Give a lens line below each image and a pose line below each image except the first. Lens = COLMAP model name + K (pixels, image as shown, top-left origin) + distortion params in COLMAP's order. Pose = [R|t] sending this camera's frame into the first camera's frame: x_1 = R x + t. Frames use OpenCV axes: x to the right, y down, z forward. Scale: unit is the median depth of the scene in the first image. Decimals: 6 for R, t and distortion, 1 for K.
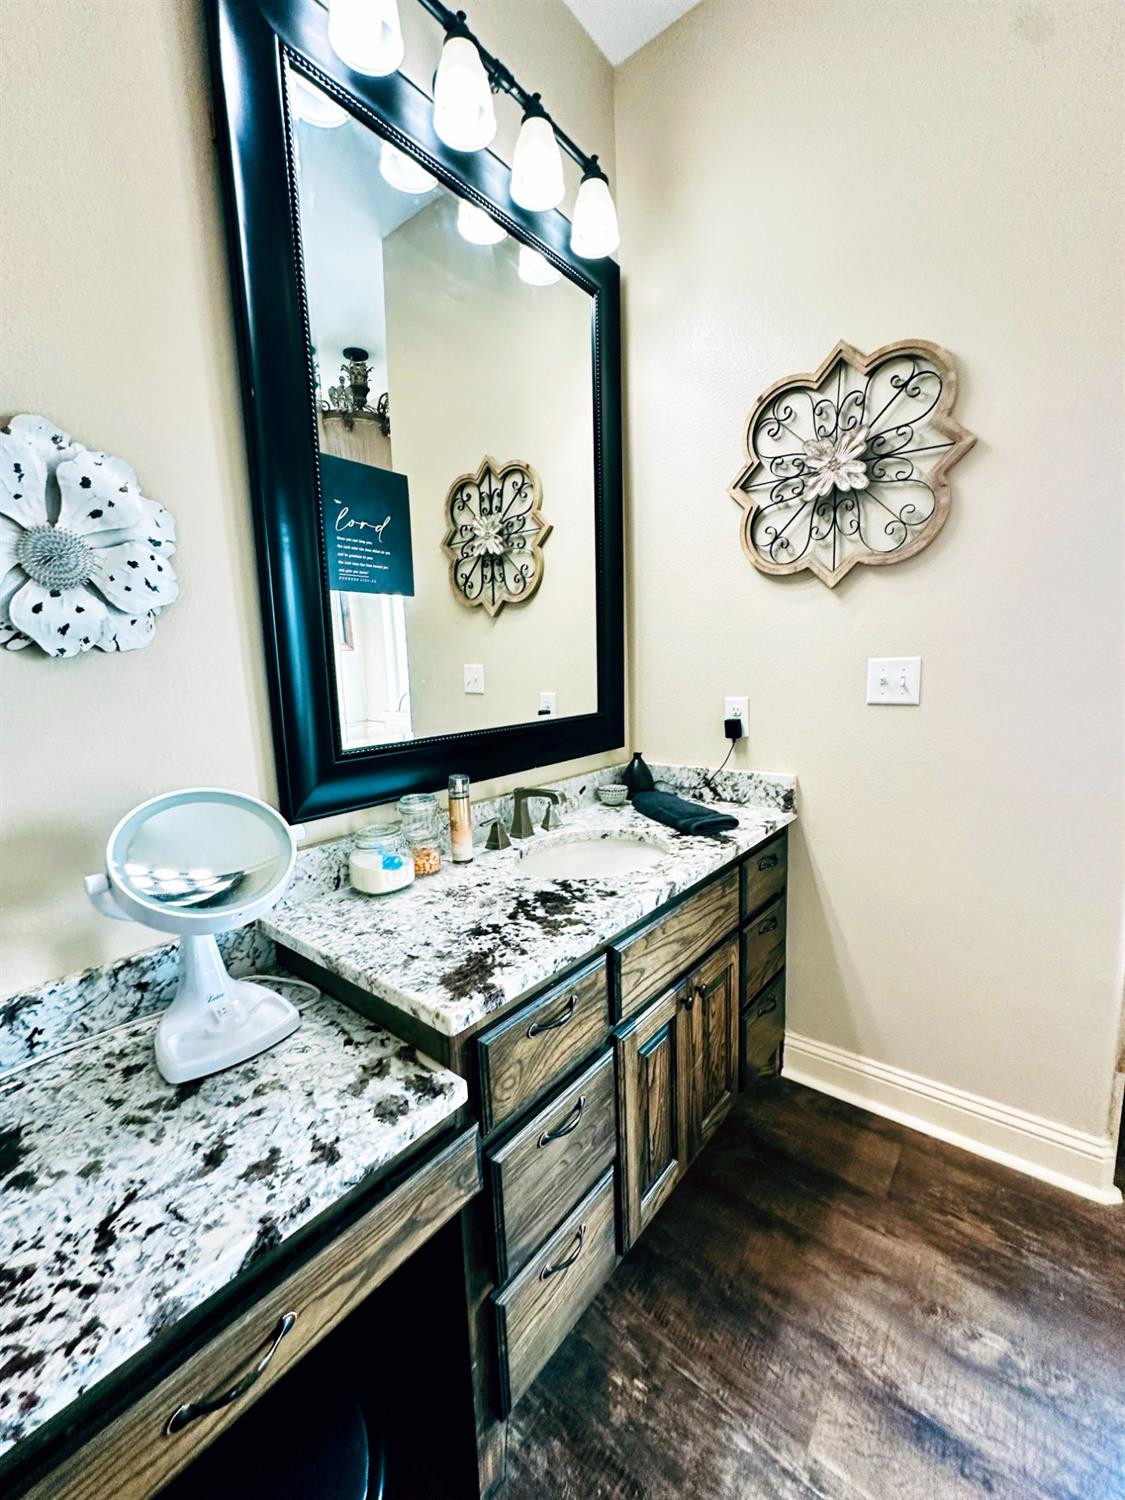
lens RADIAL K [[620.9, 0, 555.7], [0, 620.9, 749.2], [0, 0, 1]] dist [-0.008772, -0.000851]
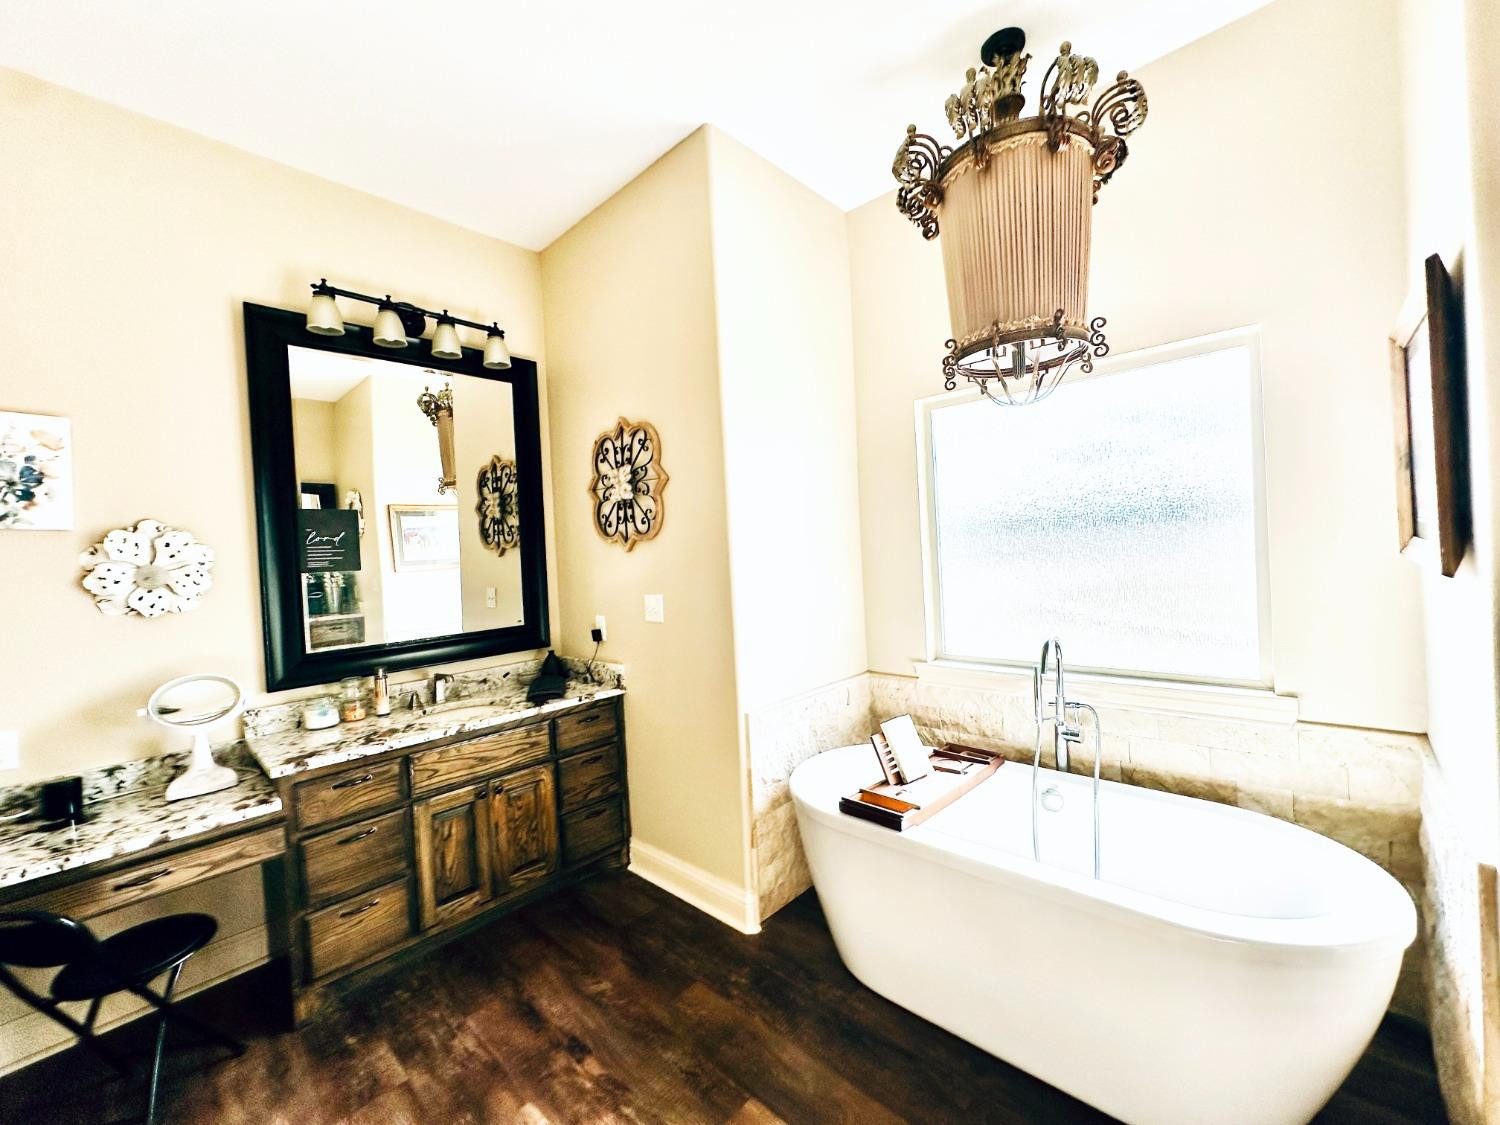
lens RADIAL K [[620.9, 0, 758.0], [0, 620.9, 568.0], [0, 0, 1]] dist [-0.008772, -0.000851]
pose [[0.994391, -0.042288, -0.096948, 1.302893], [0.027801, 0.988866, -0.146191, 0.053819], [0.102050, 0.142676, 0.984494, -0.826585]]
